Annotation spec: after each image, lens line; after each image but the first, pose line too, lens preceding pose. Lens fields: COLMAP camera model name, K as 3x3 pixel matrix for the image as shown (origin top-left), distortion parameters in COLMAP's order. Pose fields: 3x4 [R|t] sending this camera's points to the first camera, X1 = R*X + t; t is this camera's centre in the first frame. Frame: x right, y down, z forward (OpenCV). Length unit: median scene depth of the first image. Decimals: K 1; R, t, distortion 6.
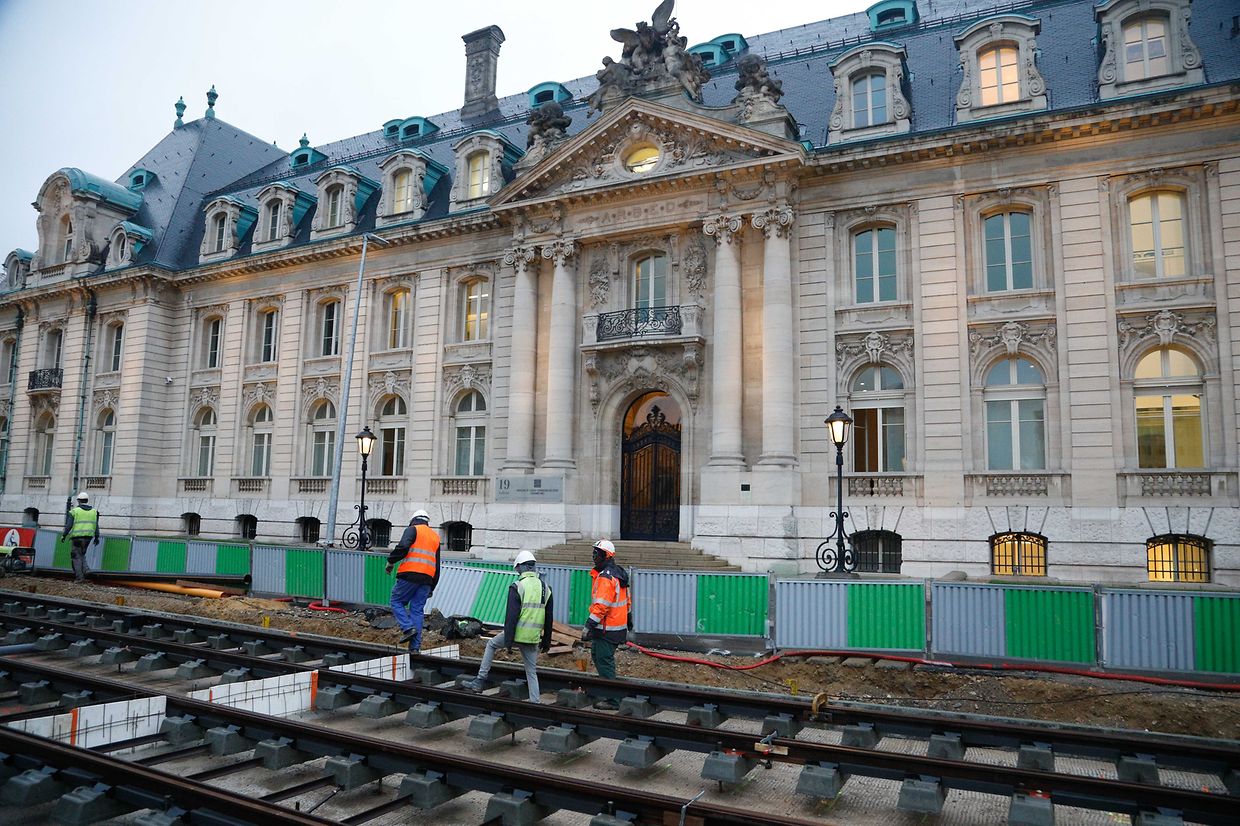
lens RADIAL K [[848.0, 0, 635.0], [0, 848.0, 424.6], [0, 0, 1]] dist [-0.115222, 0.071724]
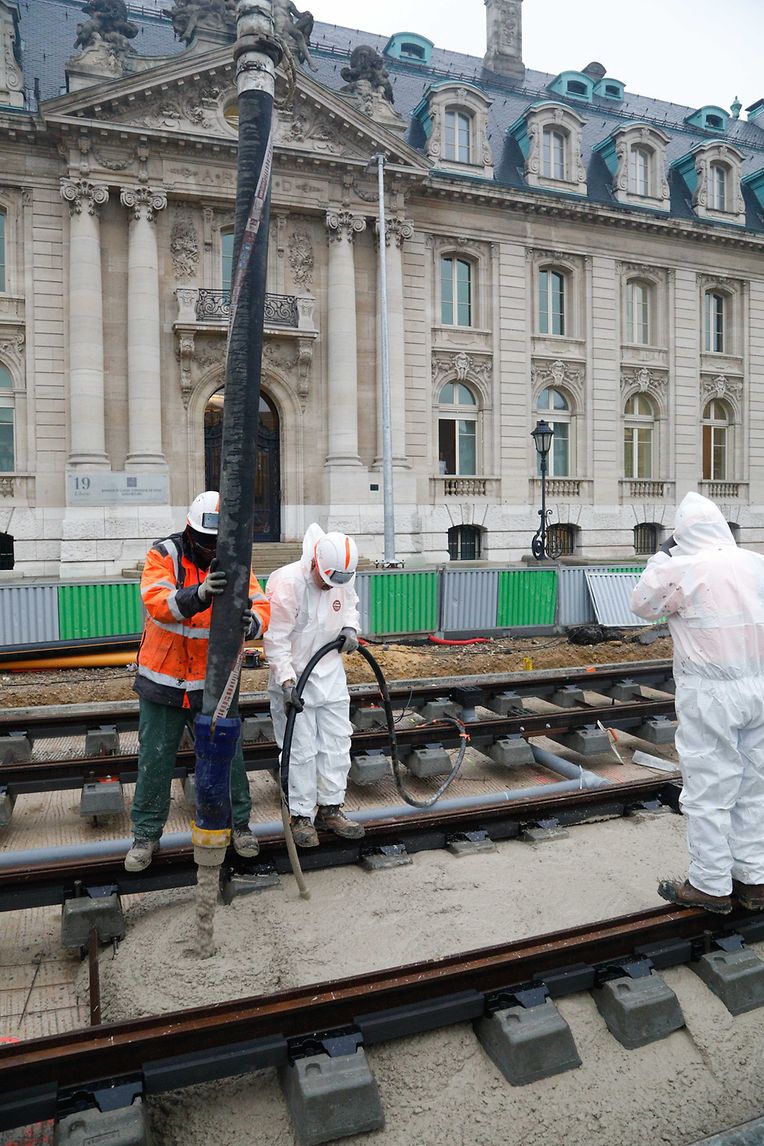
lens RADIAL K [[783.7, 0, 457.3], [0, 783.7, 572.7], [0, 0, 1]] dist [-0.115222, 0.071724]
pose [[0.664125, -0.075698, 0.743779, -0.522111], [-0.062790, 0.985698, 0.156385, 0.019972], [-0.744980, -0.150561, 0.649874, 0.268566]]
